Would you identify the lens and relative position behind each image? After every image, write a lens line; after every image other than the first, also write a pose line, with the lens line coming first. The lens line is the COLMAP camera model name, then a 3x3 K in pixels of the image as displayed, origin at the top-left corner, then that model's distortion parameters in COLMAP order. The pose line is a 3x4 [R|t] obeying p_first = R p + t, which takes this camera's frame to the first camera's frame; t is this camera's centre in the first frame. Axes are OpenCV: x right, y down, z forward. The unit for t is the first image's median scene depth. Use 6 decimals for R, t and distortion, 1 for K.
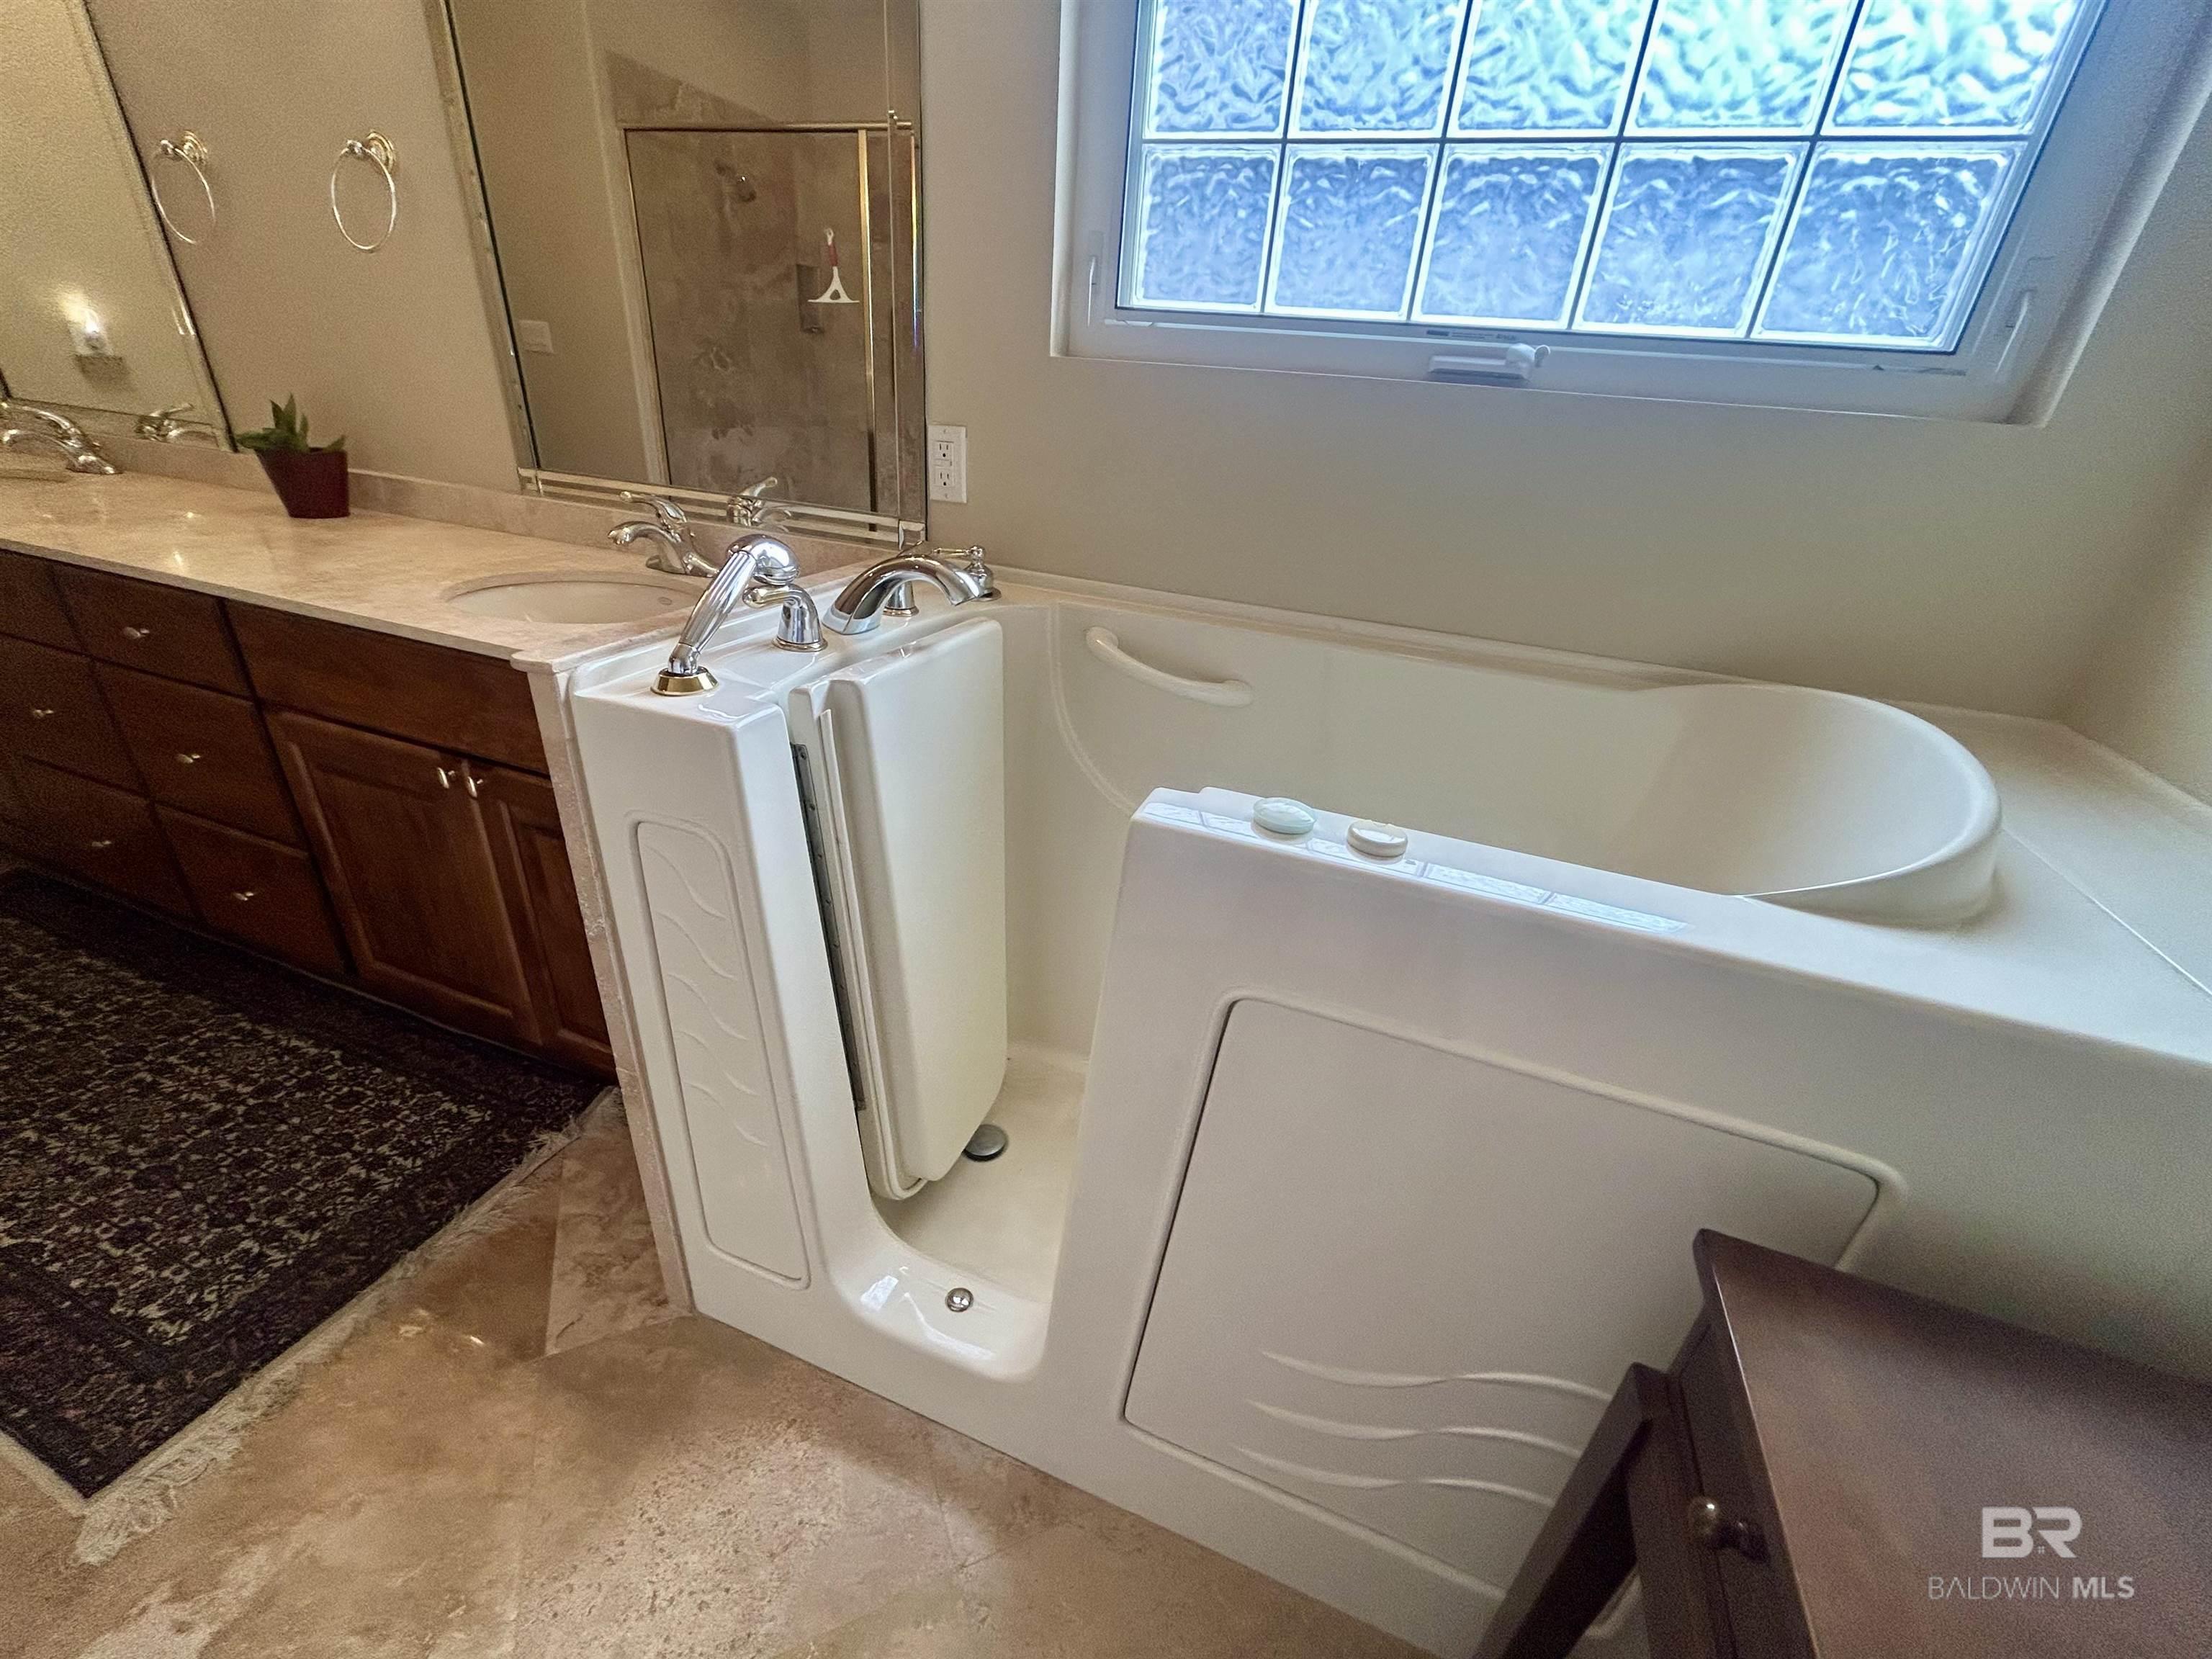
lens RADIAL K [[900.9, 0, 1101.2], [0, 900.9, 827.8], [0, 0, 1]] dist [-0.000177, 0.000085]
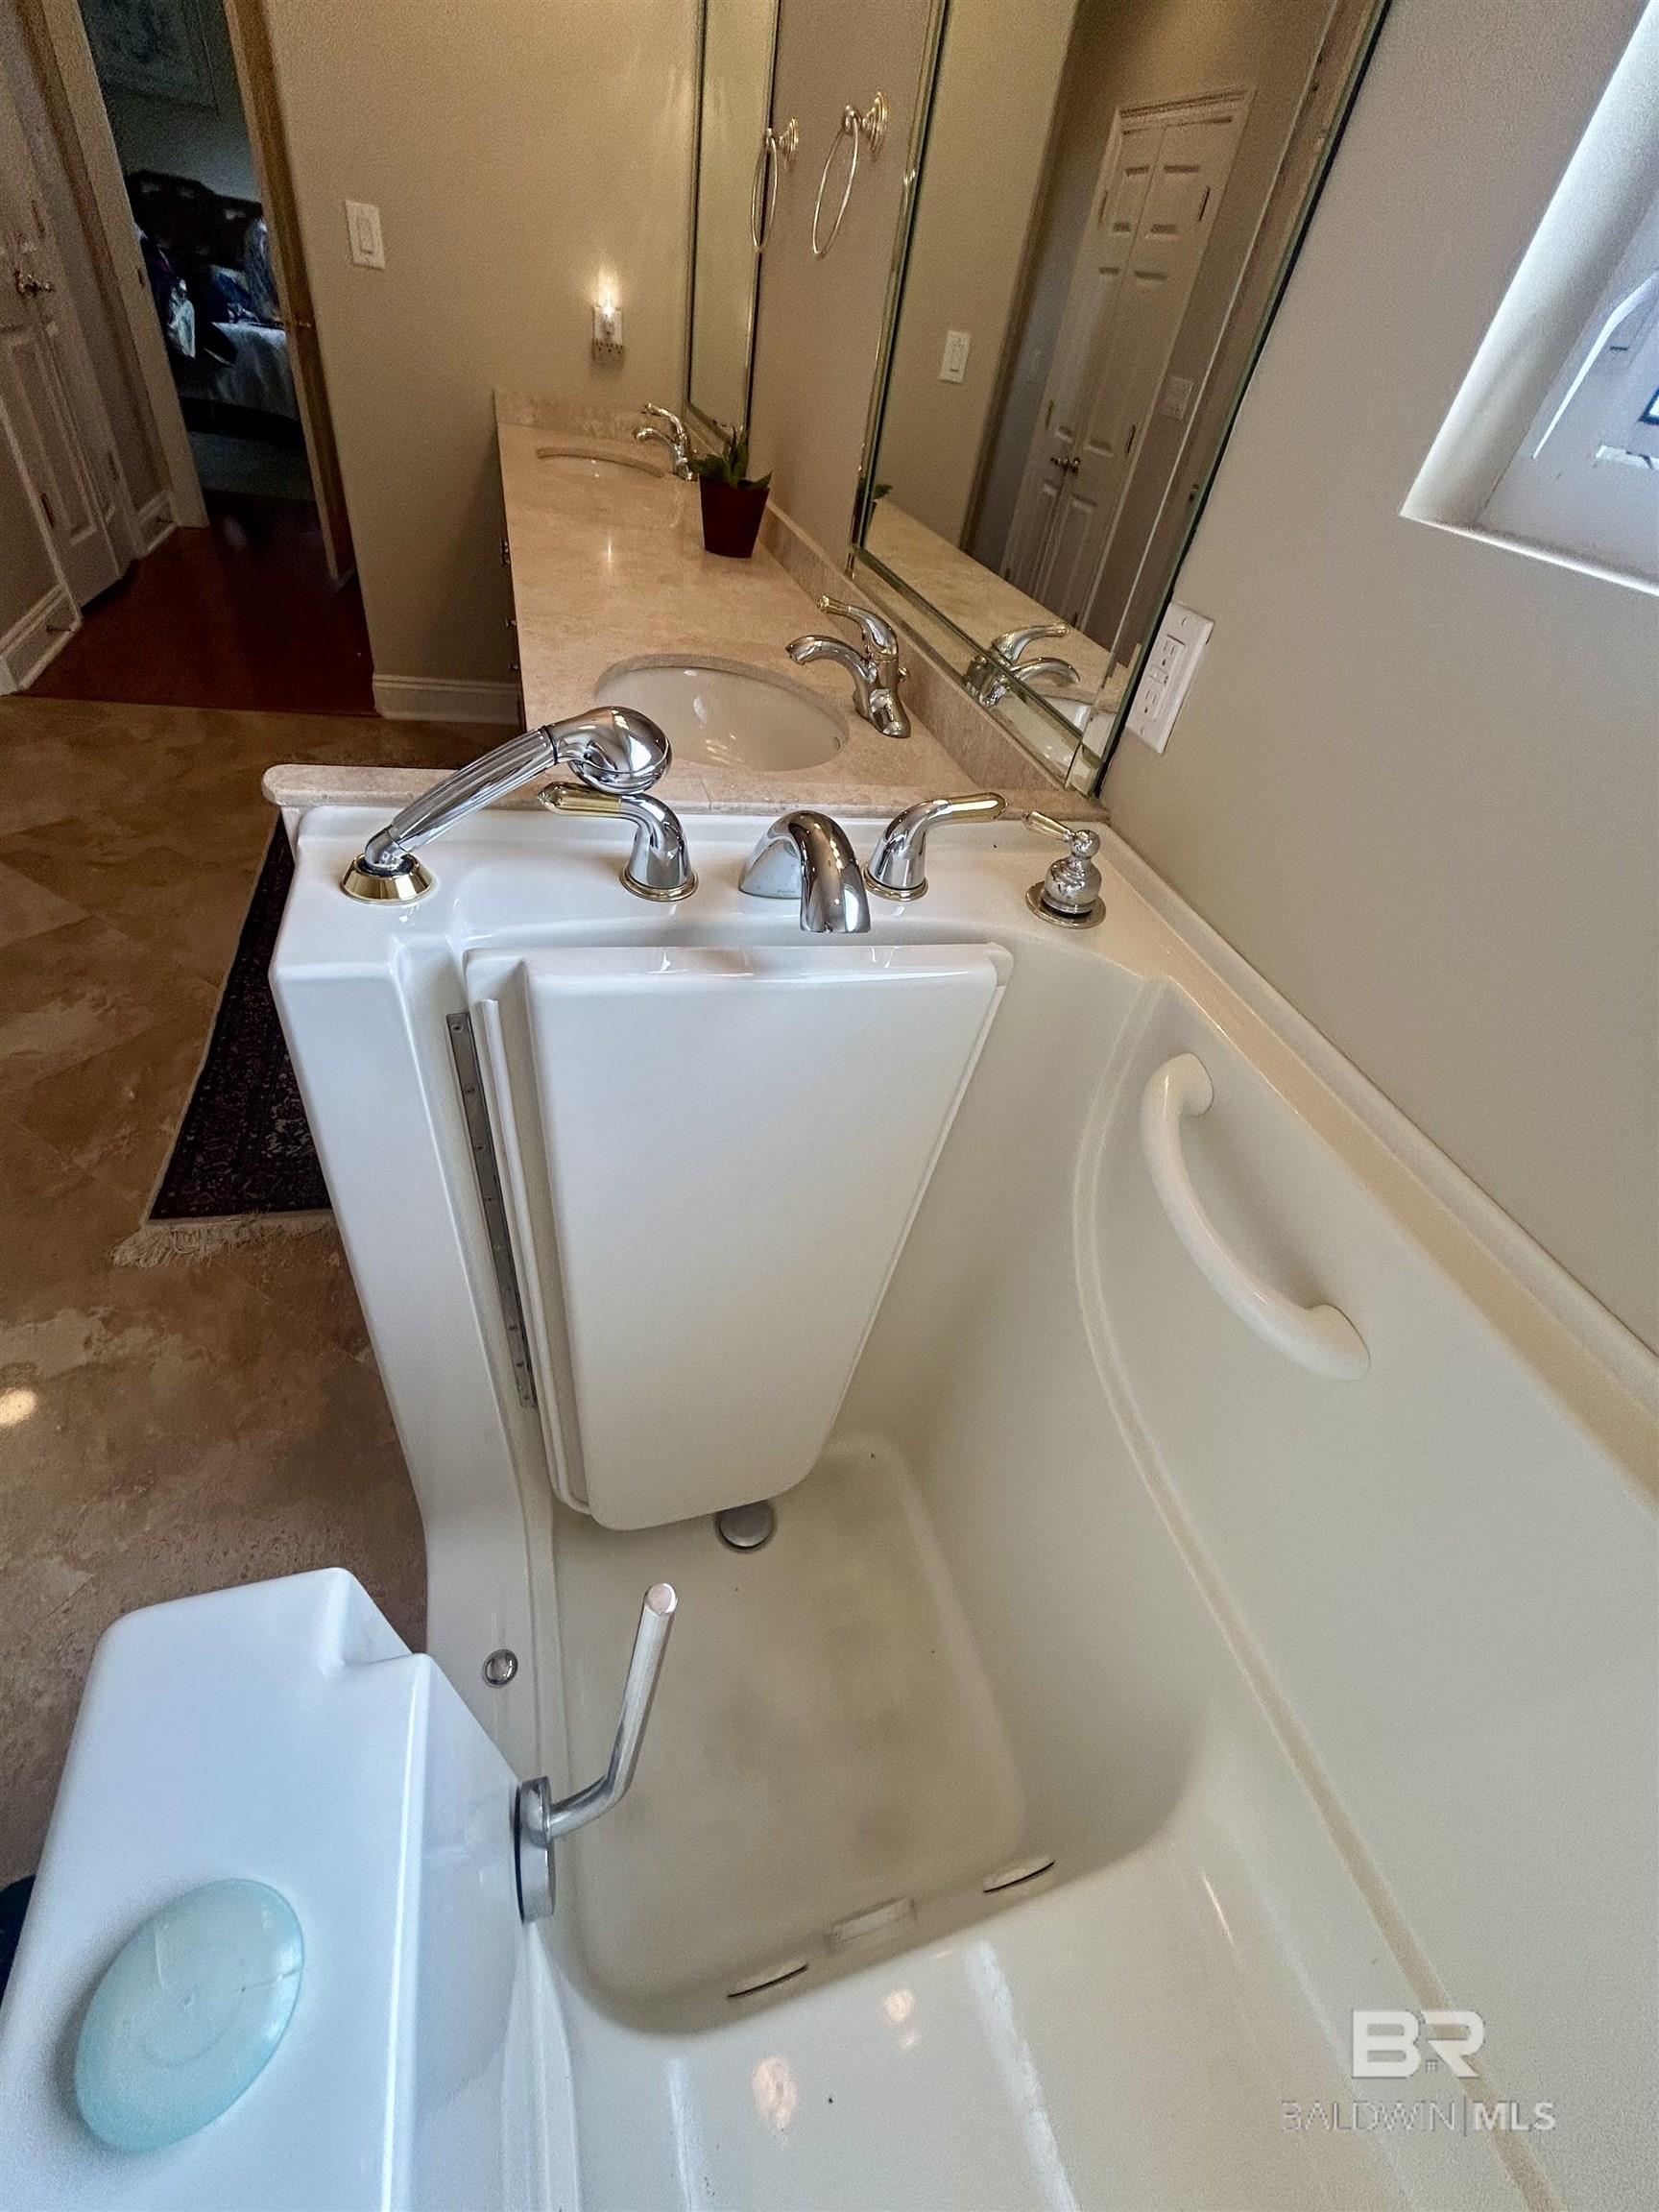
lens RADIAL K [[900.9, 0, 837.6], [0, 900.9, 1102.3], [0, 0, 1]] dist [-0.000177, 0.000085]
pose [[0.604419, 0.553025, -0.573446, 0.177487], [-0.460852, 0.829859, 0.314564, -0.253428], [0.649841, 0.074145, 0.756445, 0.428436]]
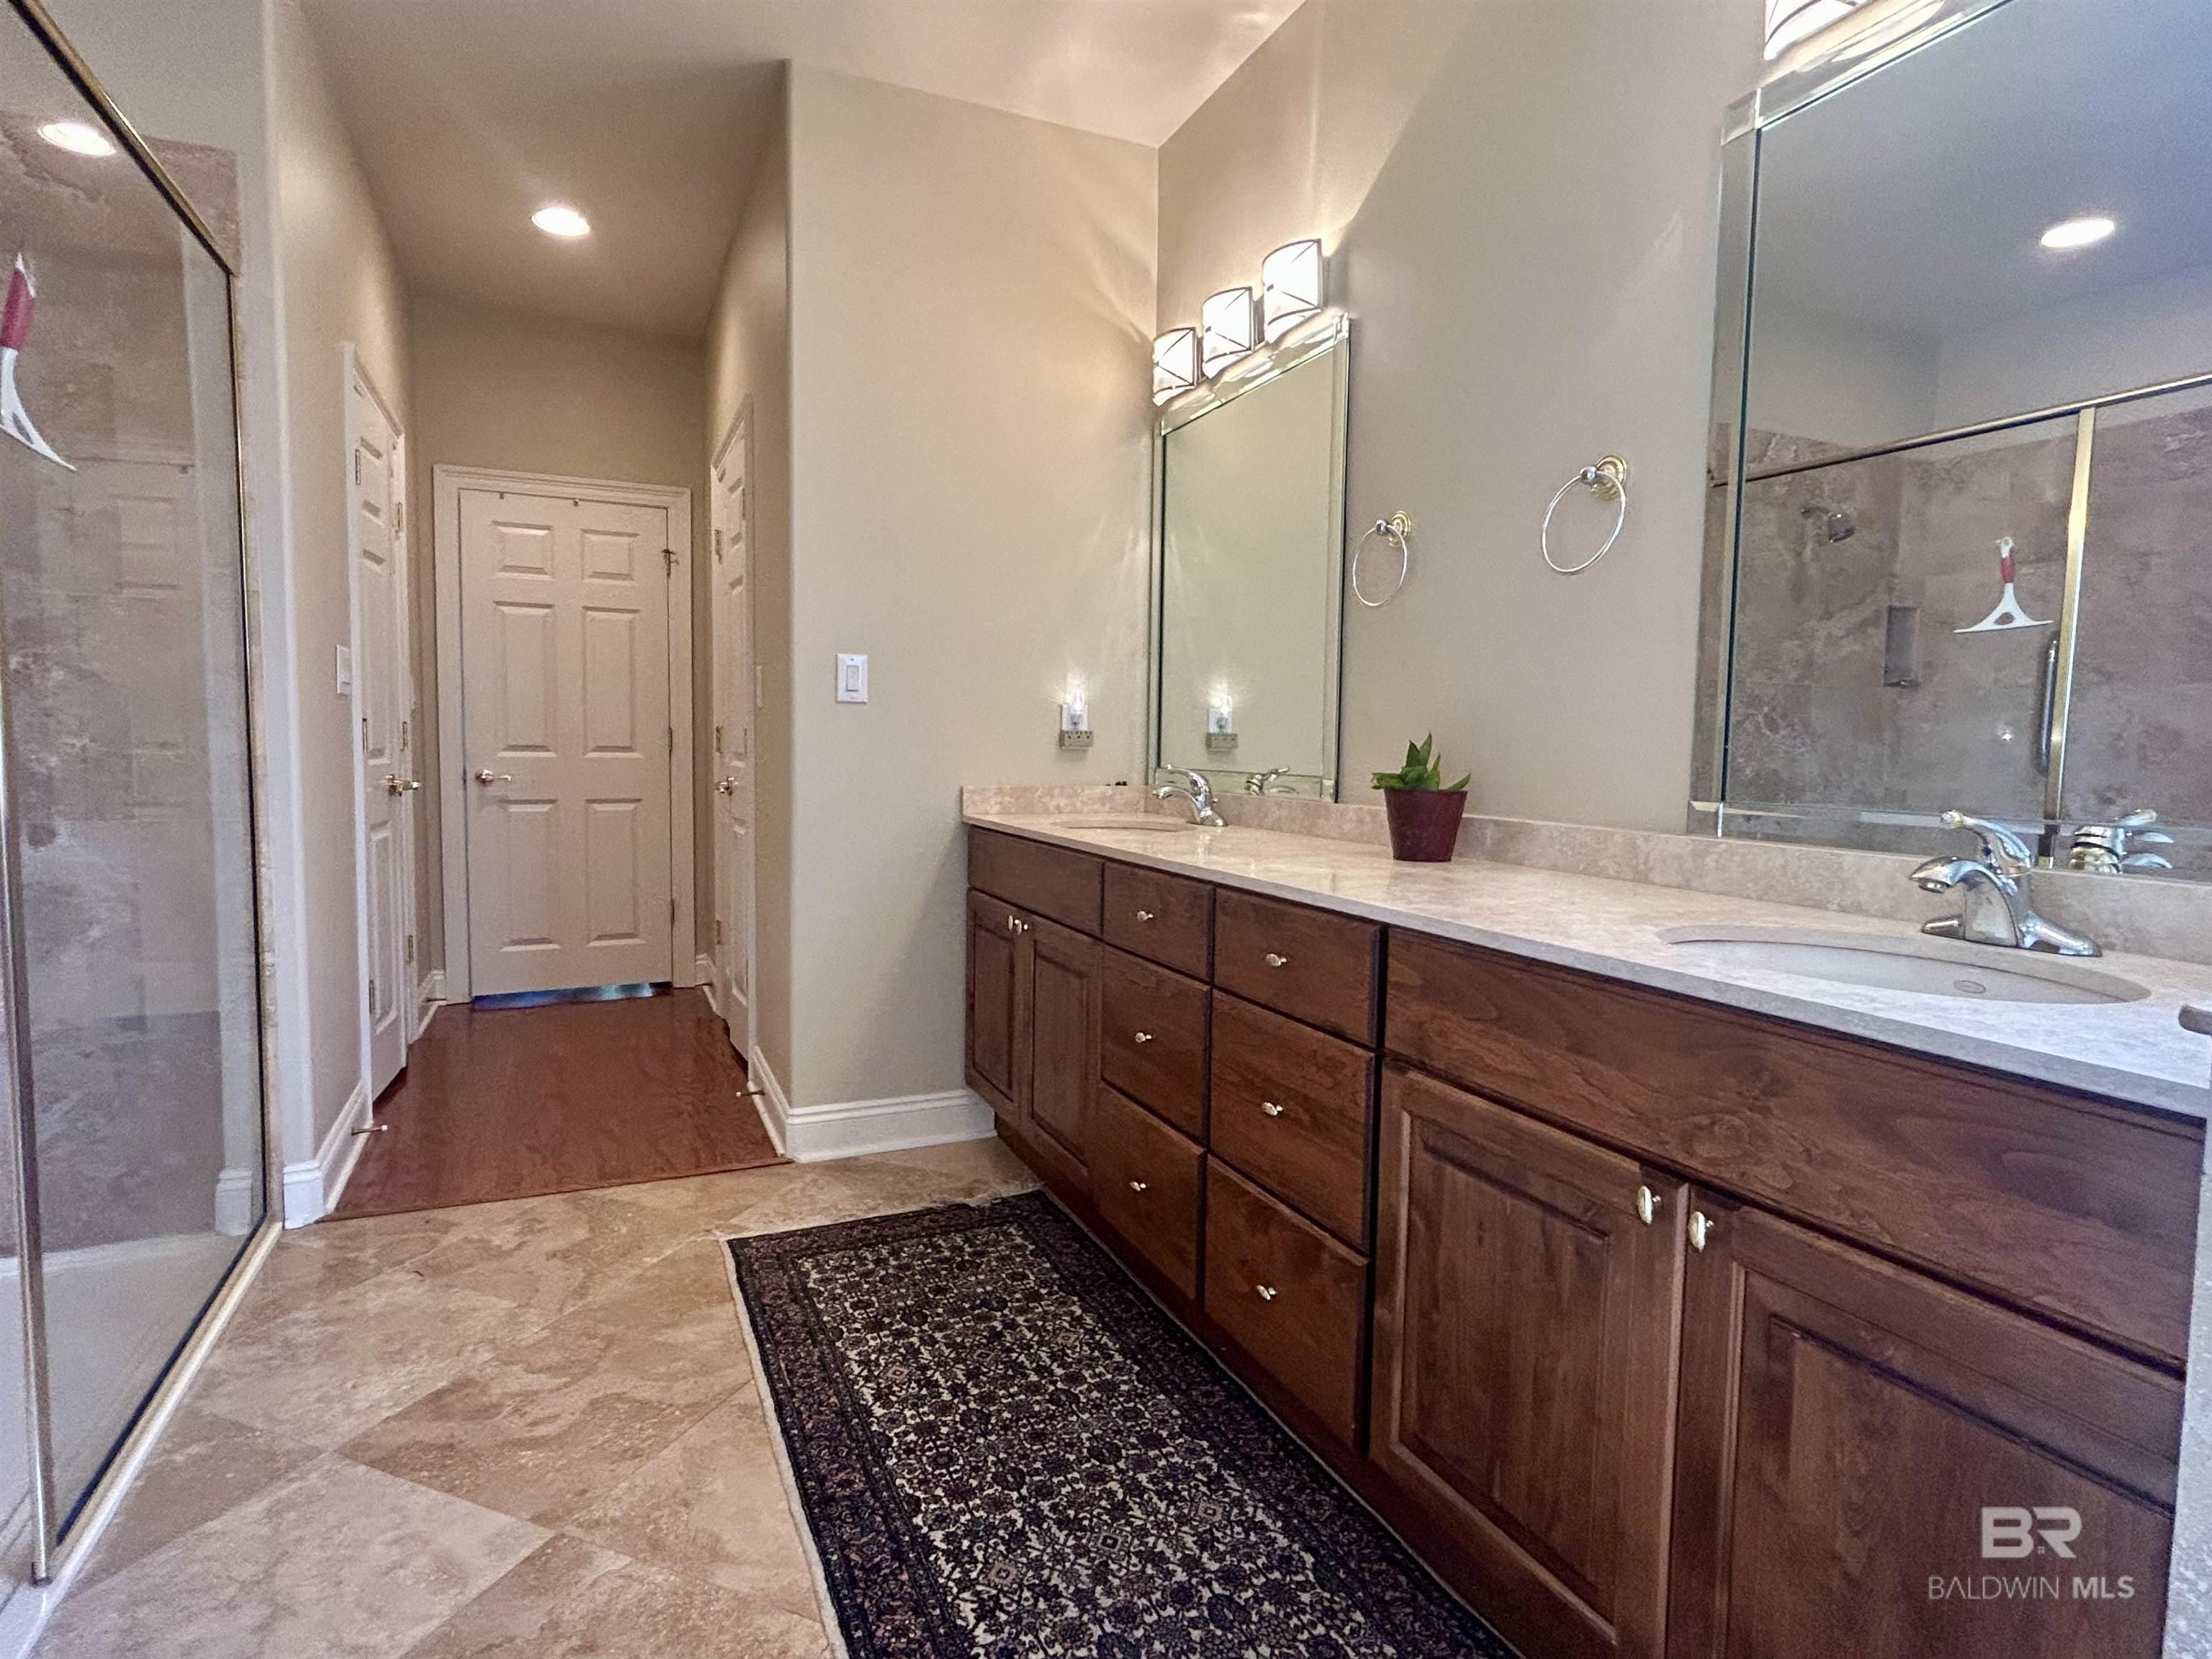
lens RADIAL K [[1151.8, 0, 1093.5], [0, 1151.8, 822.6], [0, 0, 1]] dist [-0.000483, 0.000745]
pose [[0.701980, -0.006961, -0.712163, -0.367043], [-0.290189, 0.910386, -0.294938, 0.046919], [0.650396, 0.413702, 0.637053, 0.092236]]
